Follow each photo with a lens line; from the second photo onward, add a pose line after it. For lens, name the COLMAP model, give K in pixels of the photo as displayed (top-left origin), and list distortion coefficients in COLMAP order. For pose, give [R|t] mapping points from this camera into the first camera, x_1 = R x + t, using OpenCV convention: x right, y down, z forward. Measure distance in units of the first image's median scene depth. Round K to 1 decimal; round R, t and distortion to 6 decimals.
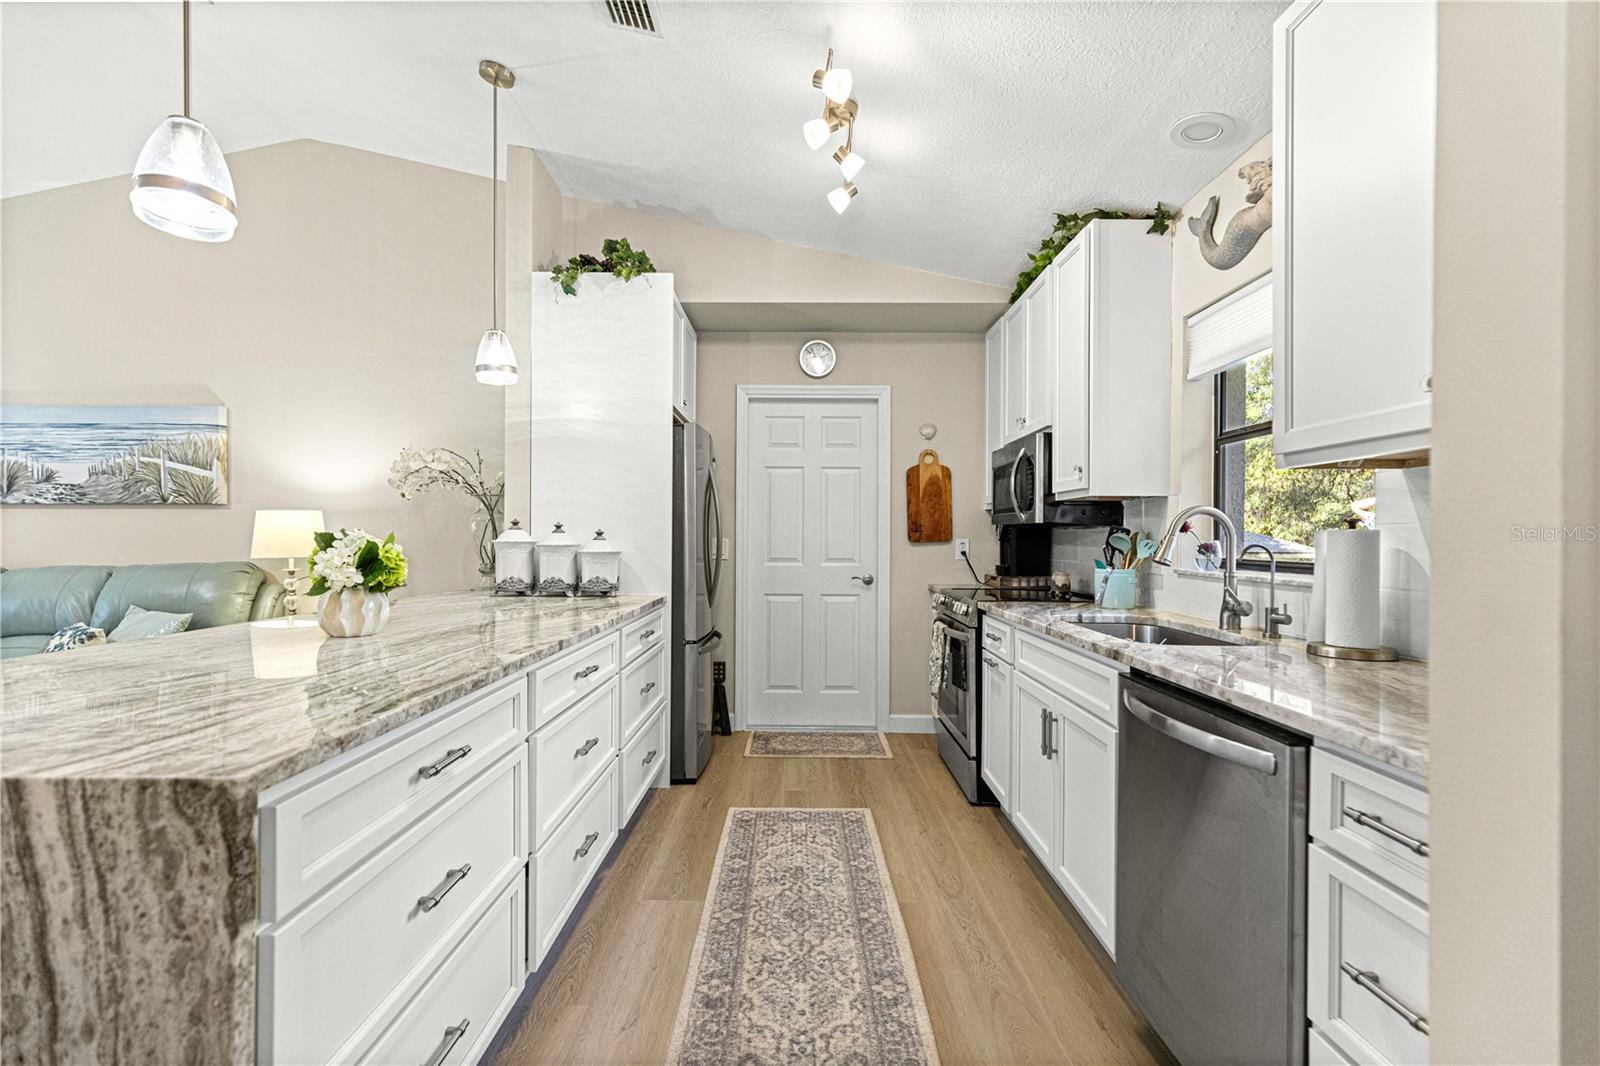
lens RADIAL K [[718.2, 0, 793.5], [0, 718.2, 537.2], [0, 0, 1]] dist [0.004617, -0.002843]
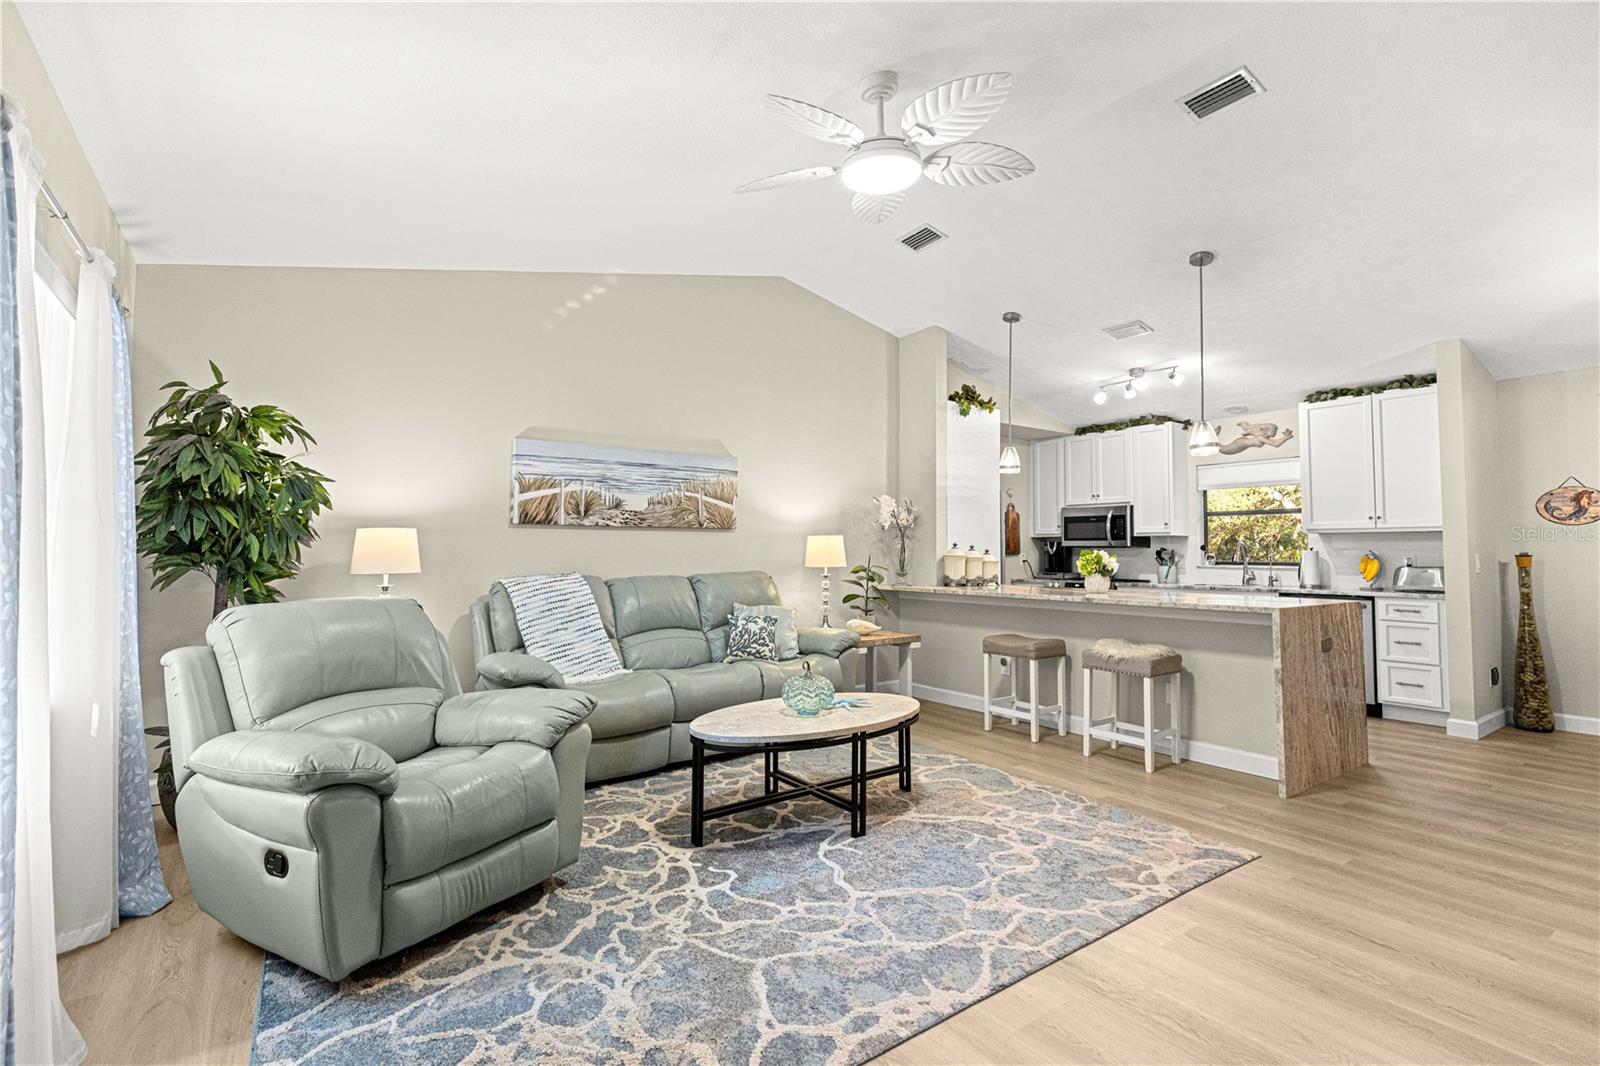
lens RADIAL K [[718.2, 0, 814.5], [0, 718.2, 519.6], [0, 0, 1]] dist [0.004617, -0.002843]
pose [[0.814411, 0.025148, 0.579743, -1.677292], [-0.000621, 0.999098, -0.042465, -0.006724], [-0.580288, 0.034224, 0.813692, -0.225877]]
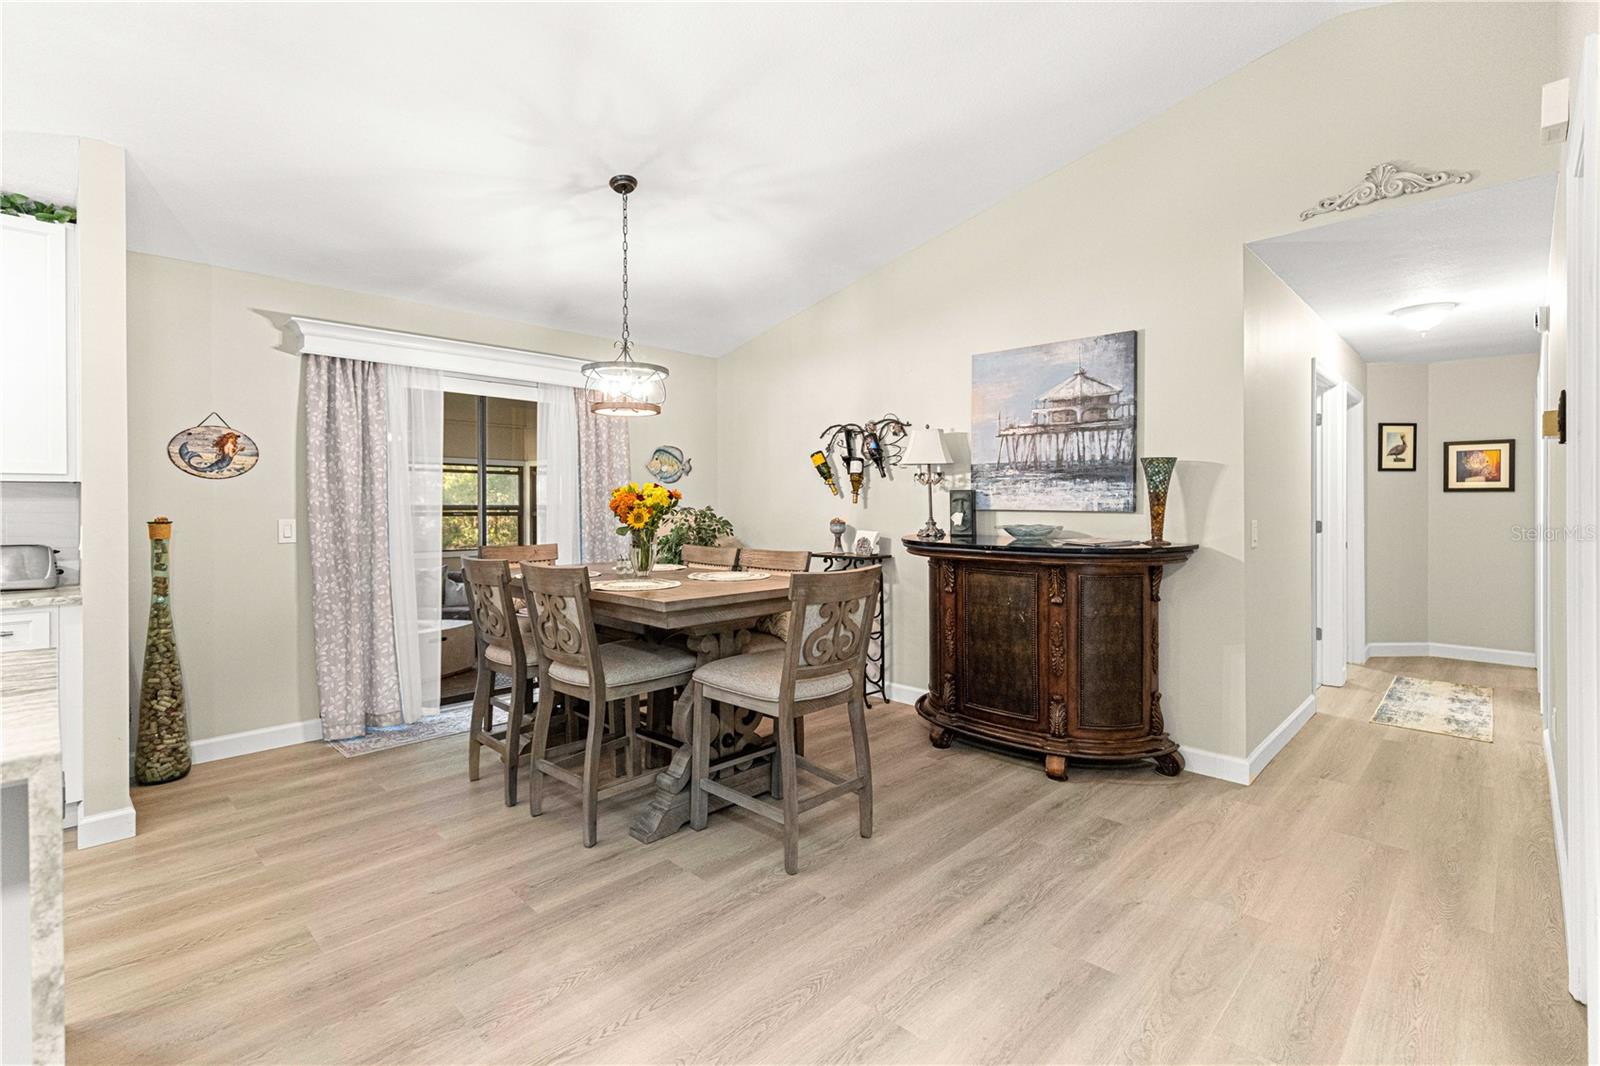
lens RADIAL K [[718.2, 0, 789.8], [0, 718.2, 500.0], [0, 0, 1]] dist [0.004617, -0.002843]
pose [[-0.717961, 0.000238, 0.696083, -0.931757], [-0.000209, 1.000000, -0.000557, -0.026822], [-0.696084, -0.000545, -0.717961, 0.245756]]
